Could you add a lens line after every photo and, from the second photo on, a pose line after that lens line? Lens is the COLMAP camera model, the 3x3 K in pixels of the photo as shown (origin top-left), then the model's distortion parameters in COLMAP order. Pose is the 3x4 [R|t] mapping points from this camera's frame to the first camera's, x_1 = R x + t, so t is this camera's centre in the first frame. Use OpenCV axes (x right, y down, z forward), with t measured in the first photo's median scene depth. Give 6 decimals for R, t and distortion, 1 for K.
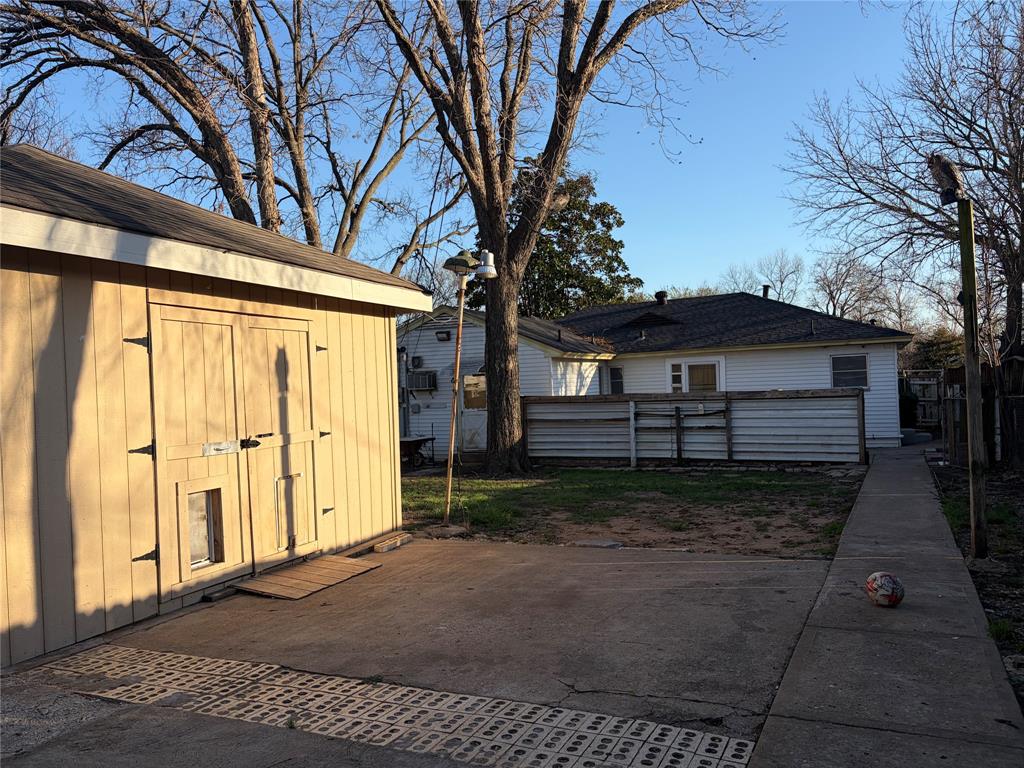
lens RADIAL K [[773.8, 0, 512.1], [0, 773.8, 387.3], [0, 0, 1]] dist [0.039712, -0.043666]
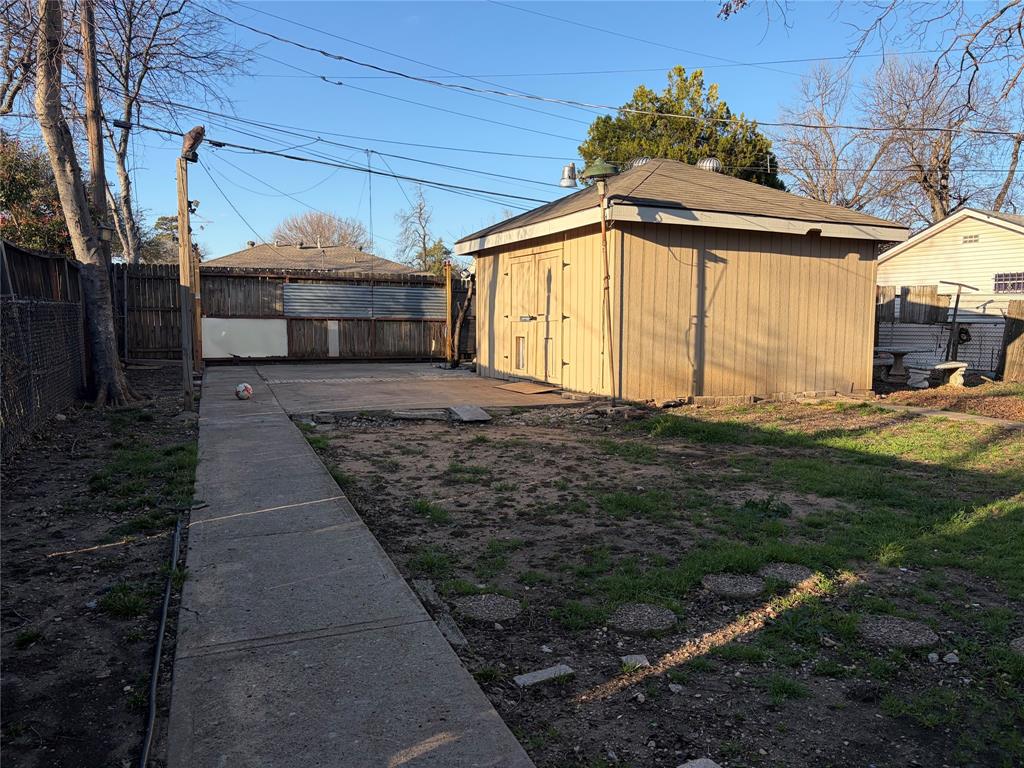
lens RADIAL K [[773.8, 0, 509.1], [0, 773.8, 386.9], [0, 0, 1]] dist [0.039712, -0.043666]
pose [[-0.694241, 0.096792, -0.713205, 1.213712], [0.022695, 0.993367, 0.112723, 0.020817], [0.719385, 0.062071, -0.691833, 2.459031]]
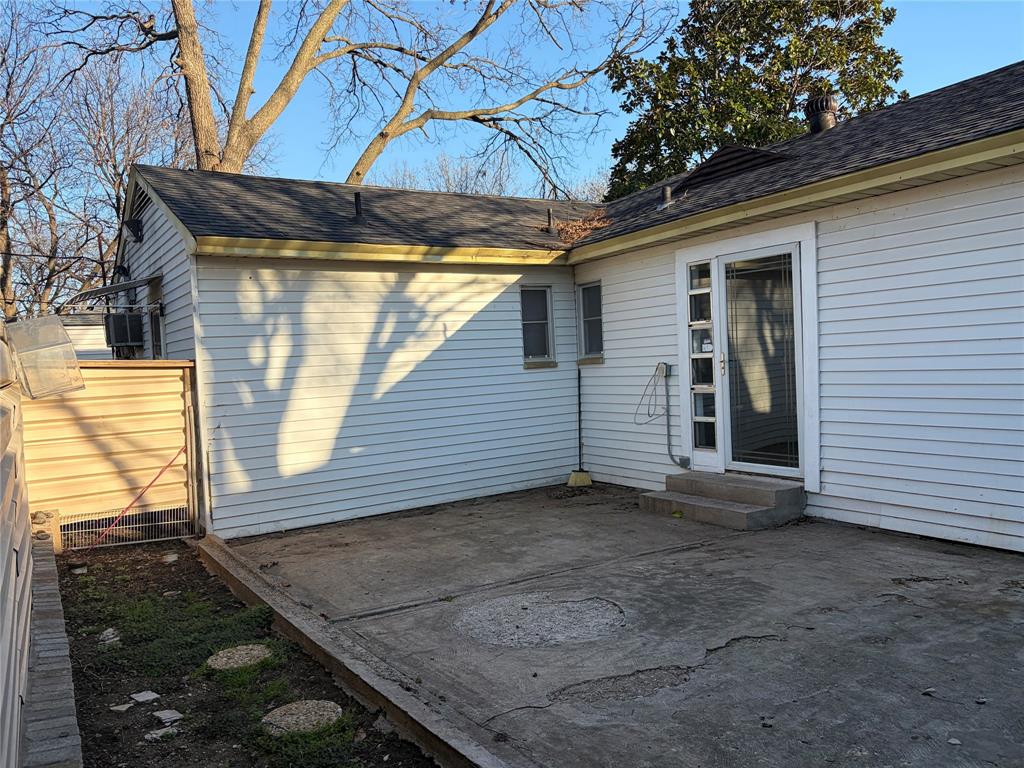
lens RADIAL K [[773.8, 0, 507.5], [0, 773.8, 390.9], [0, 0, 1]] dist [0.039712, -0.043666]
pose [[0.840950, 0.016300, -0.540867, 0.270894], [0.016131, 0.998347, 0.055168, 0.005282], [0.540872, -0.055119, 0.839297, 0.537654]]
